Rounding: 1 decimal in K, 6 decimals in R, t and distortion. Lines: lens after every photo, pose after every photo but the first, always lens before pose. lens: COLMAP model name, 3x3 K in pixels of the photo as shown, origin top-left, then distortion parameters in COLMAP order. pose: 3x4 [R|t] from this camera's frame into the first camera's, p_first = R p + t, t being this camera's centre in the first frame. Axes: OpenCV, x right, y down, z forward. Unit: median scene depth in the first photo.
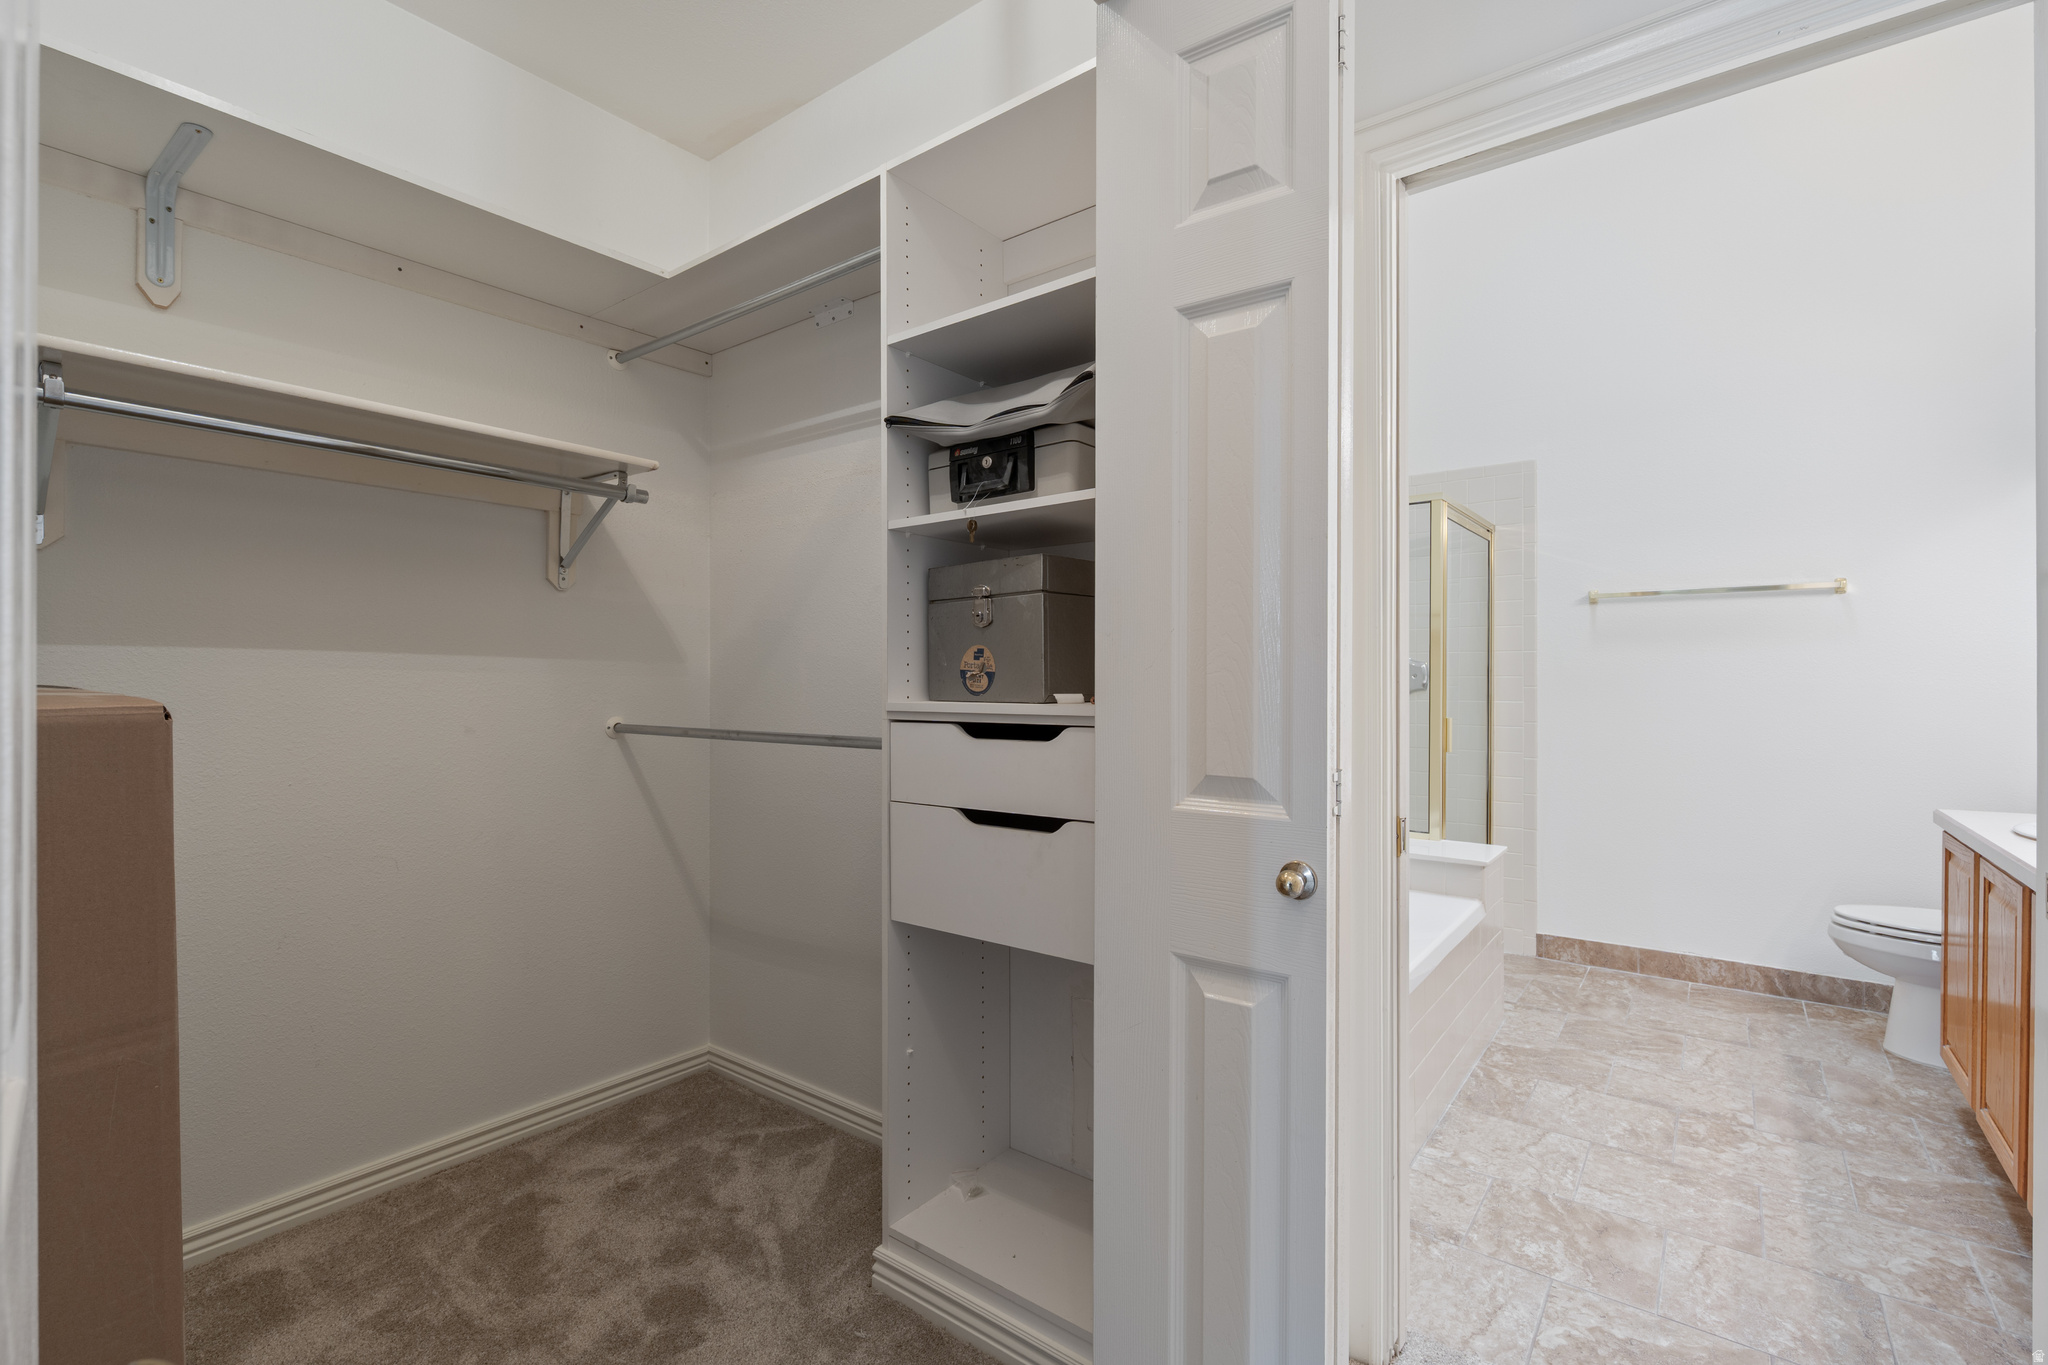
lens RADIAL K [[907.5, 0, 1024.1], [0, 907.5, 683.4], [0, 0, 1]] dist [-0.000805, -0.000419]
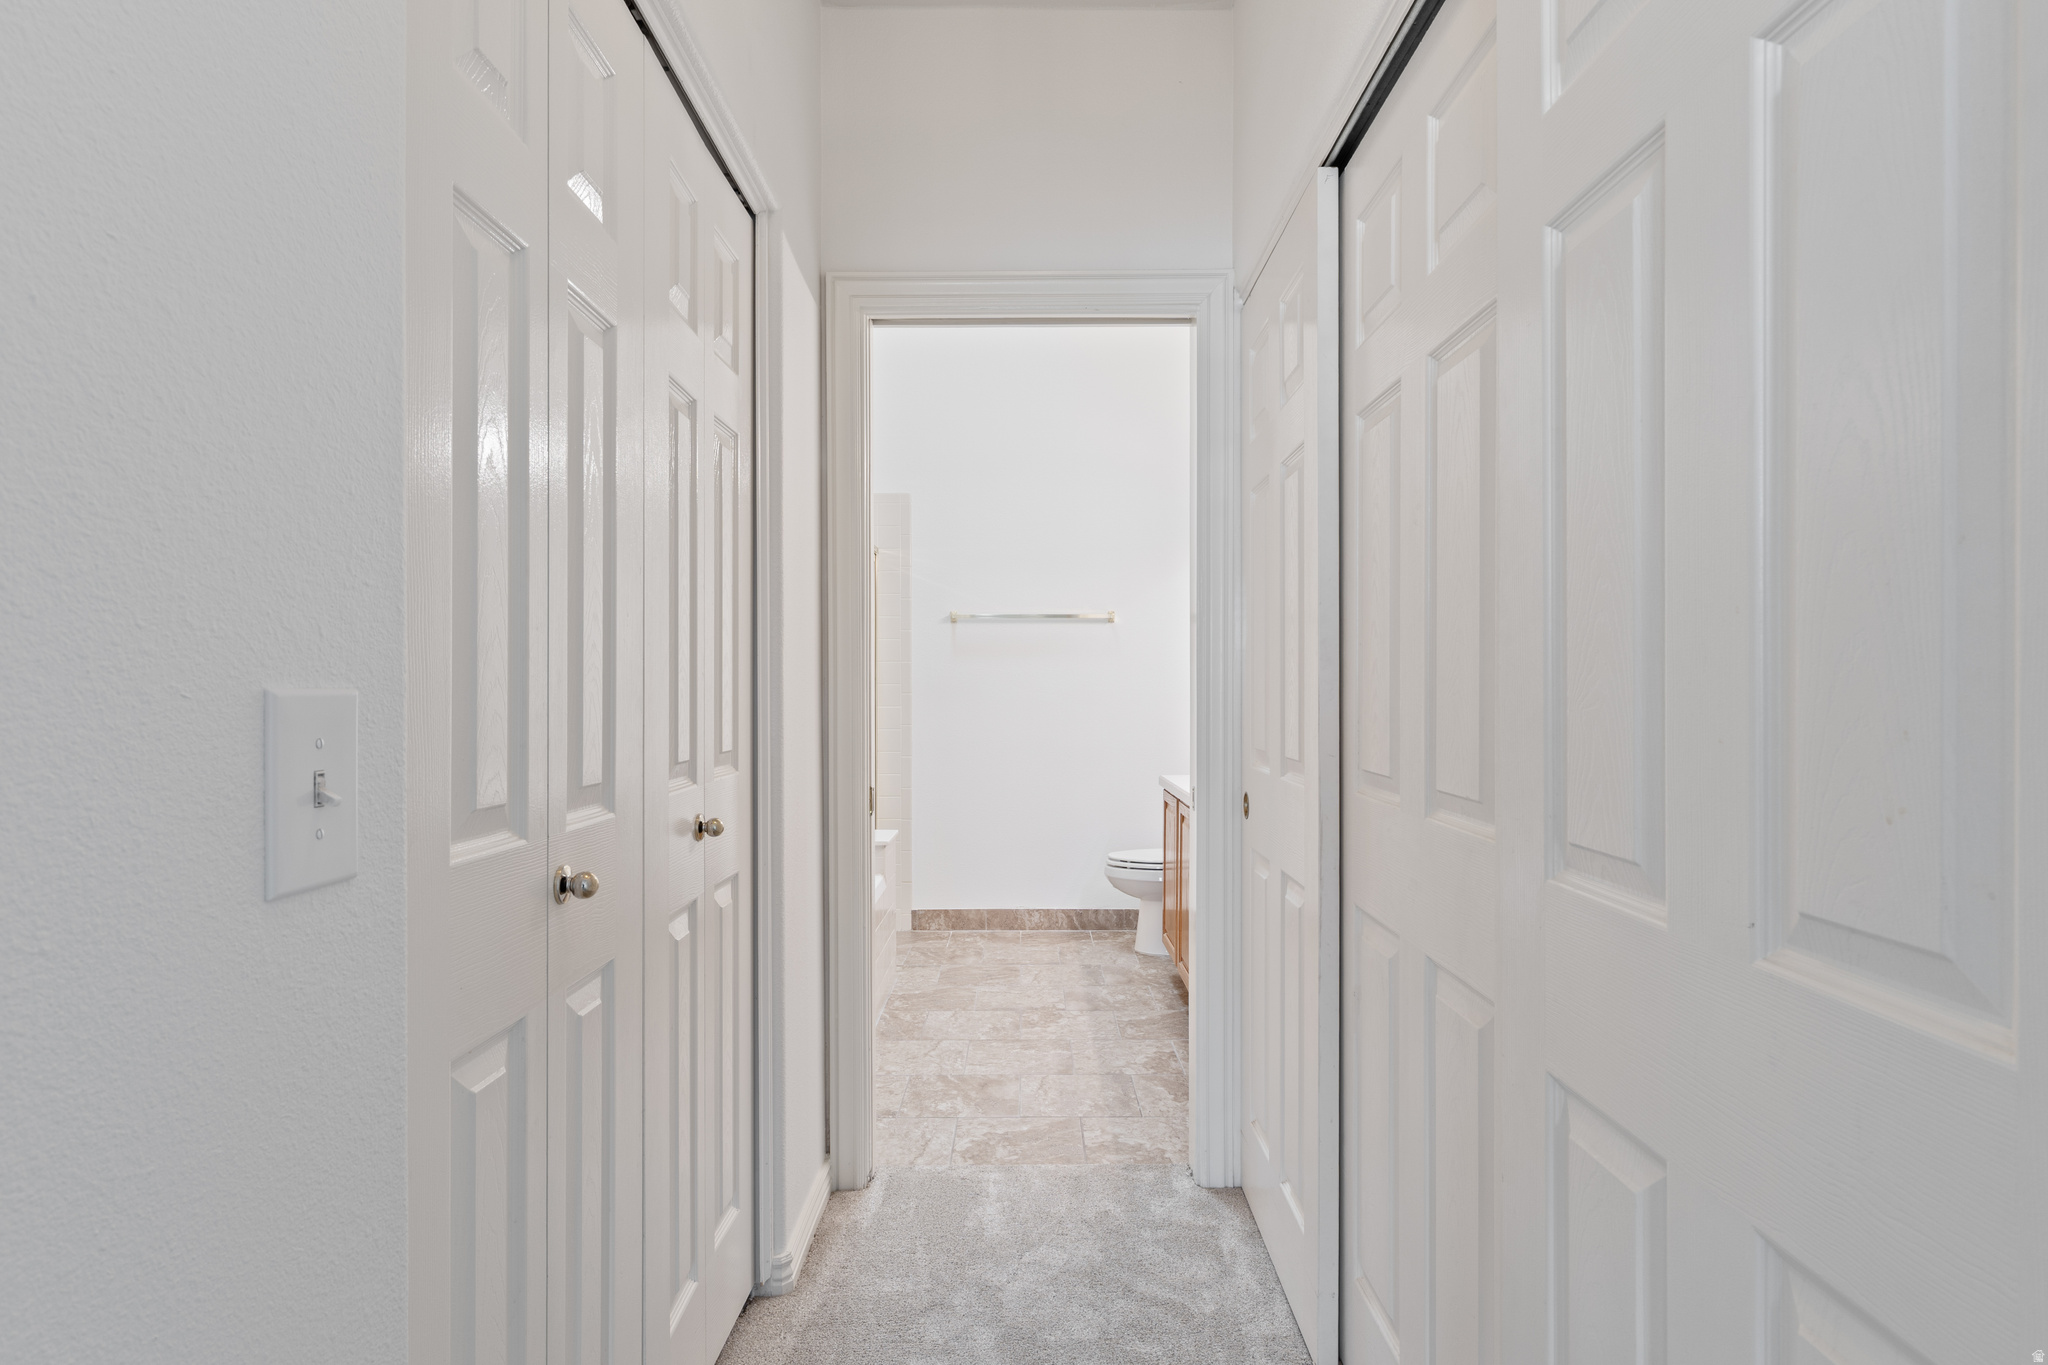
lens RADIAL K [[1117.3, 0, 1023.6], [0, 1117.3, 685.5], [0, 0, 1]] dist [0.000307, 0.000013]
pose [[0.791985, 0.003104, 0.610532, -0.278653], [0.000718, 0.999982, -0.006016, 0.004241], [-0.610540, 0.005203, 0.791968, -0.304339]]
